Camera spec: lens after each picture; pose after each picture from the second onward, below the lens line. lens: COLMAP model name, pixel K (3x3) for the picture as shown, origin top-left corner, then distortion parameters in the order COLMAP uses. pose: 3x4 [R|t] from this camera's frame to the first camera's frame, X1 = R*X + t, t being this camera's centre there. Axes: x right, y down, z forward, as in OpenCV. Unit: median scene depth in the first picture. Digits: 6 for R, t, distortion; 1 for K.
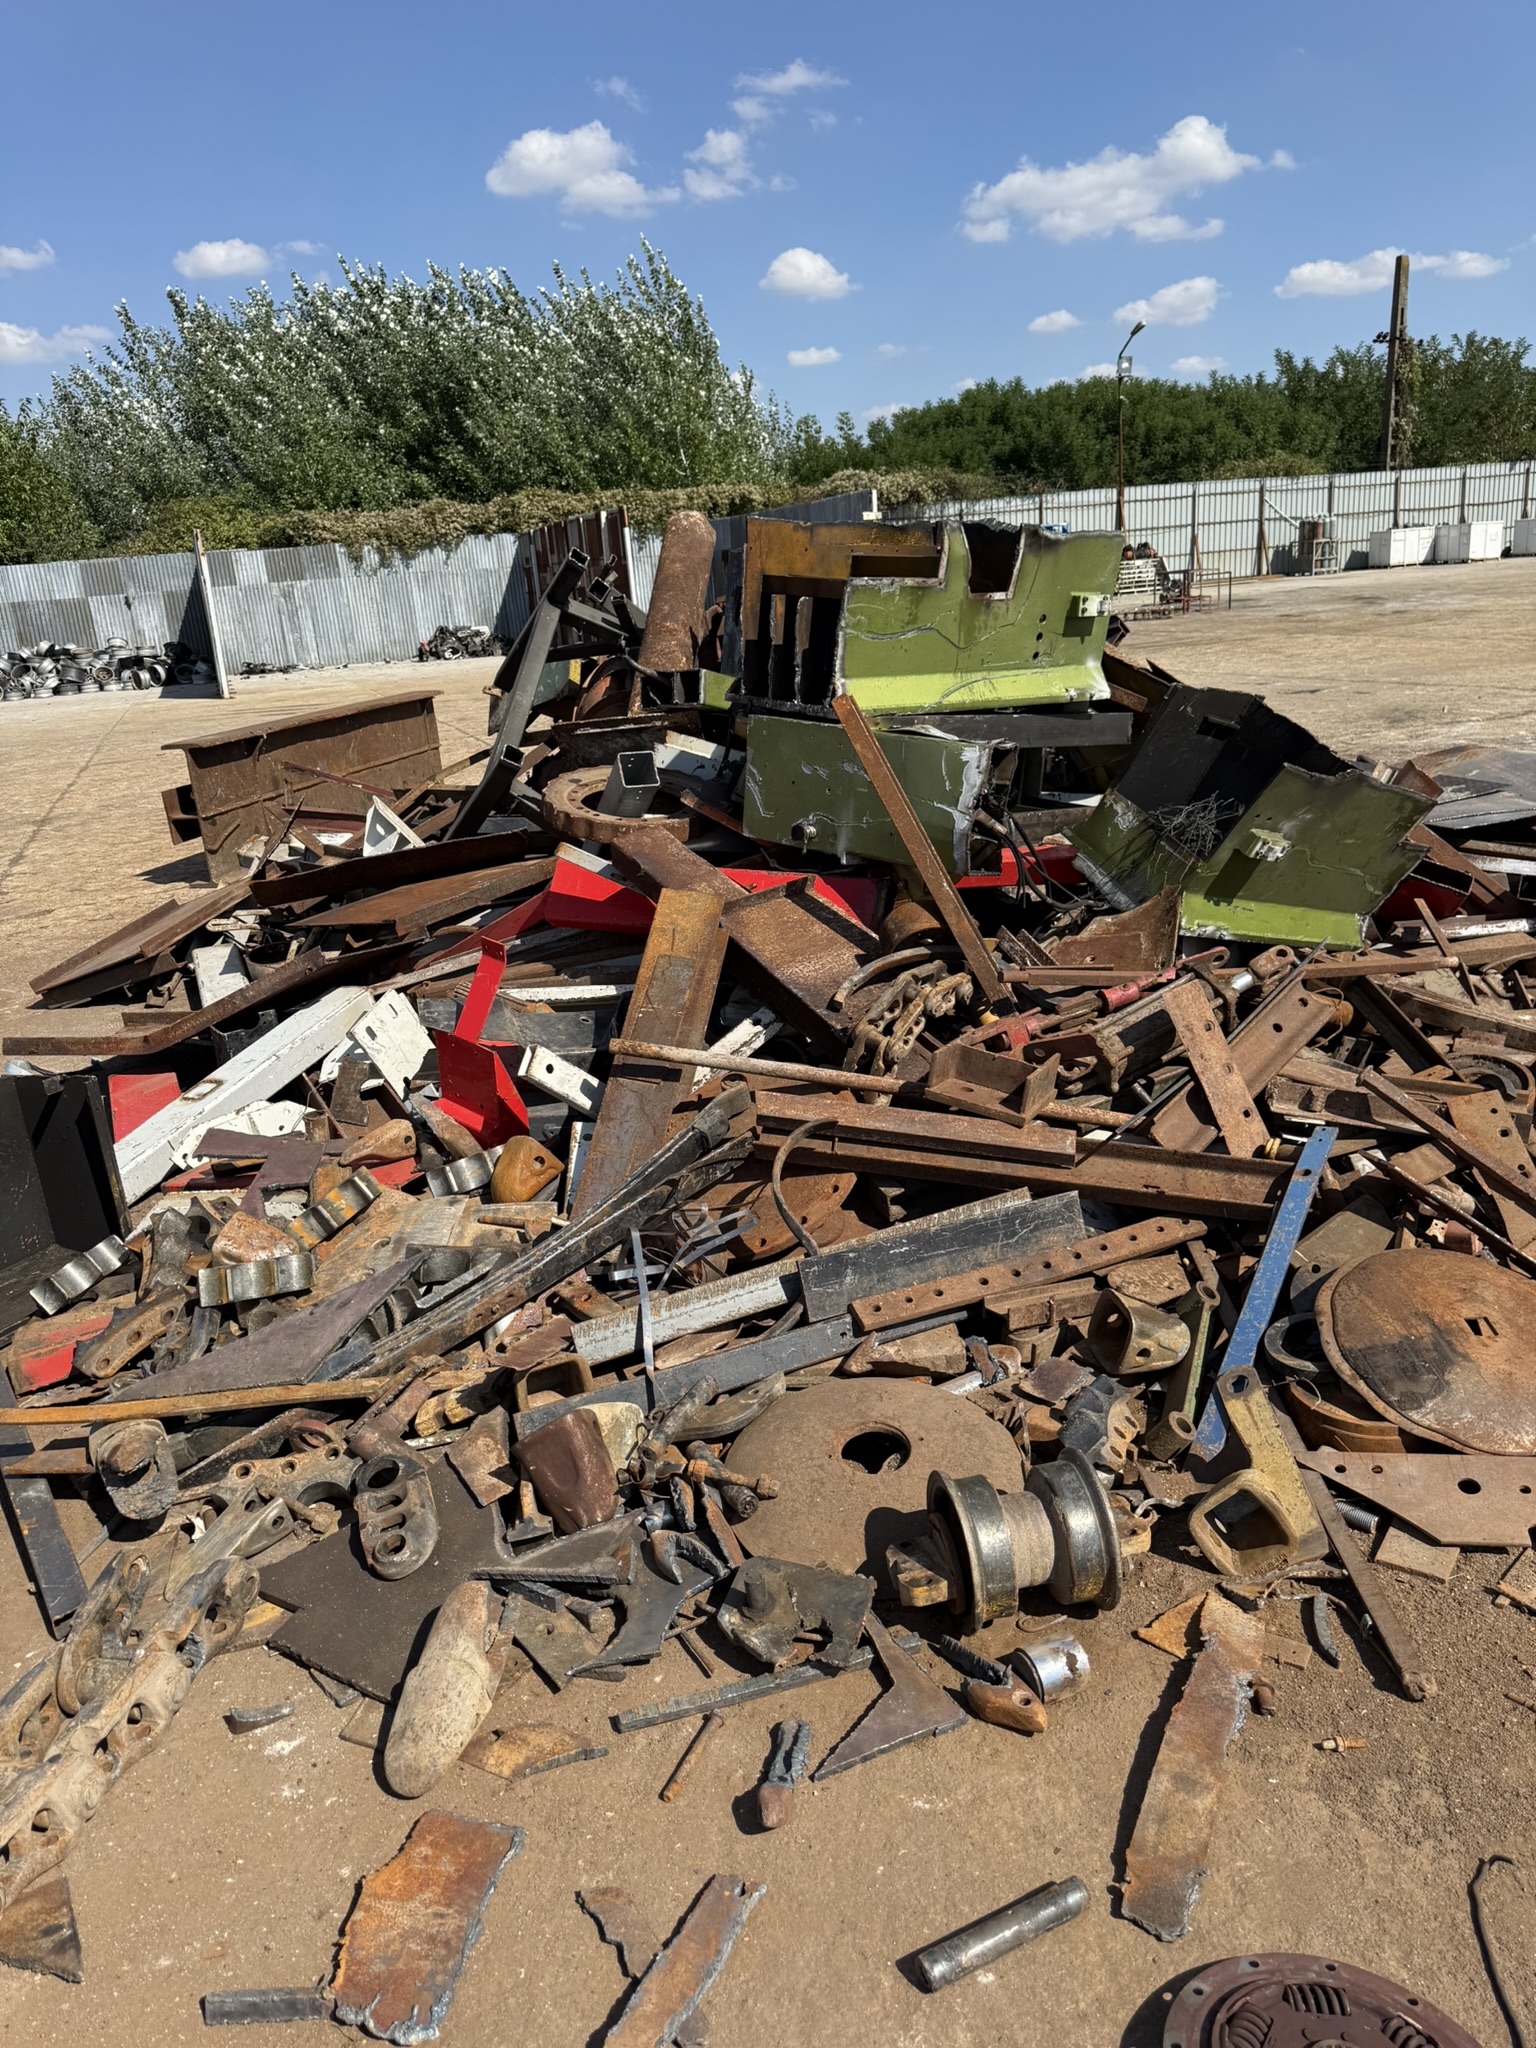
lens RADIAL K [[1441.6, 0, 771.2], [0, 1441.6, 1024.8], [0, 0, 1]] dist [0.090203, -0.142351]
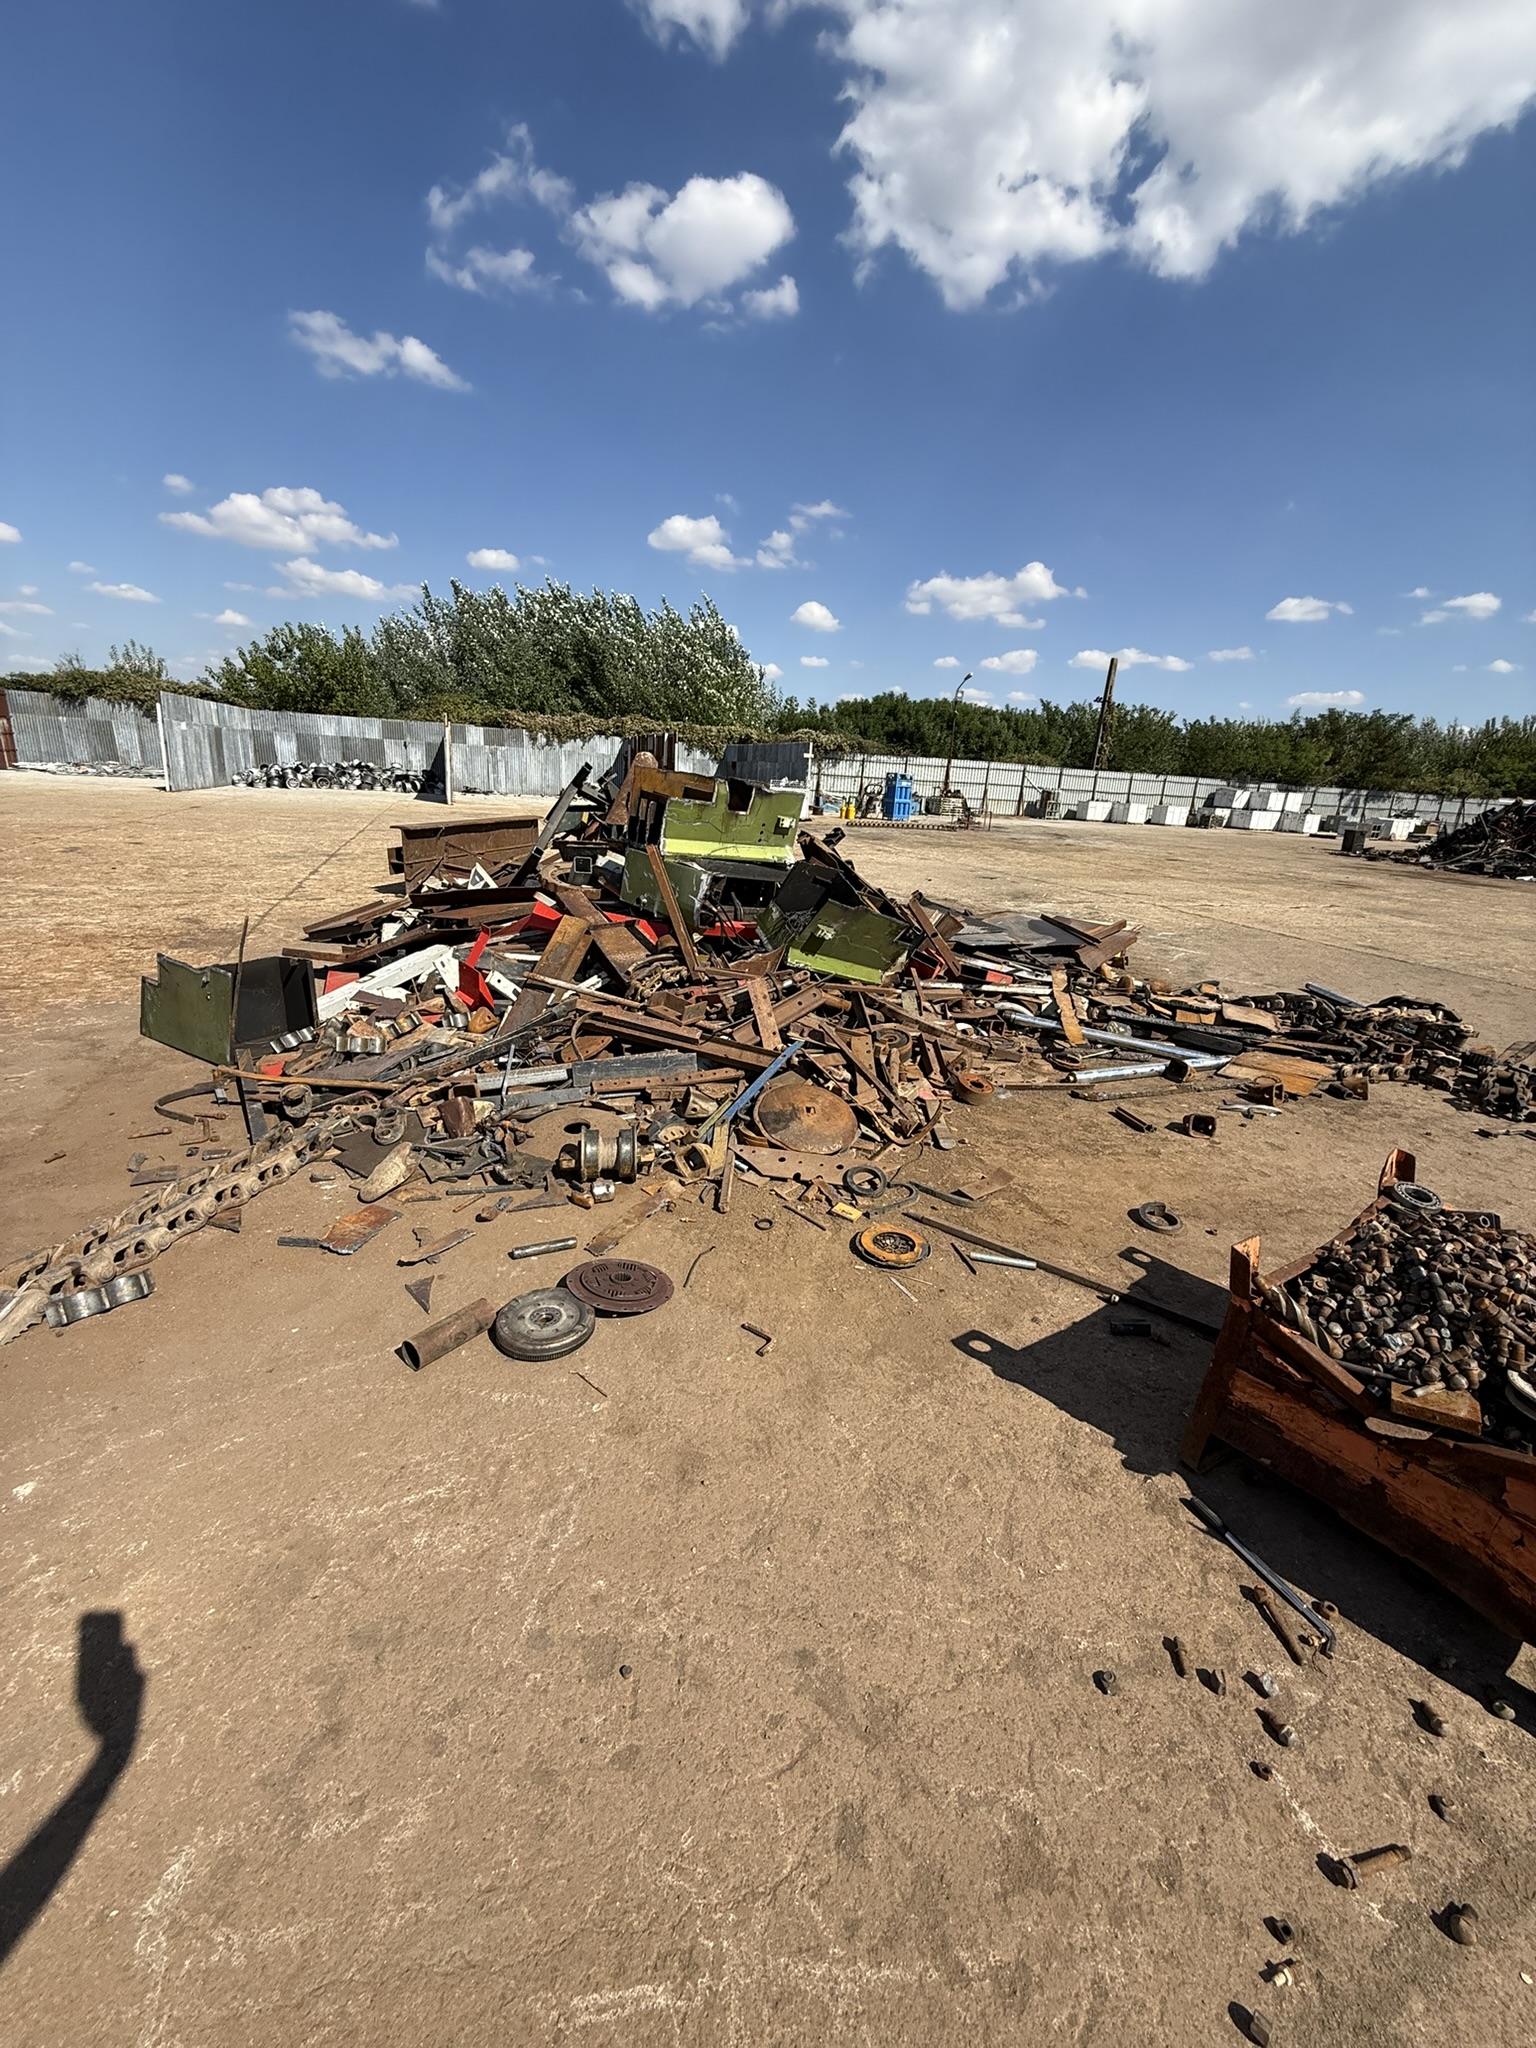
lens RADIAL K [[815.6, 0, 772.2], [0, 815.6, 1007.2], [0, 0, 1]] dist [0.011464, -0.000065]
pose [[0.991004, 0.129604, 0.033367, 0.182138], [-0.128755, 0.991323, -0.026467, 0.036296], [-0.036508, 0.021933, 0.999093, -0.266393]]
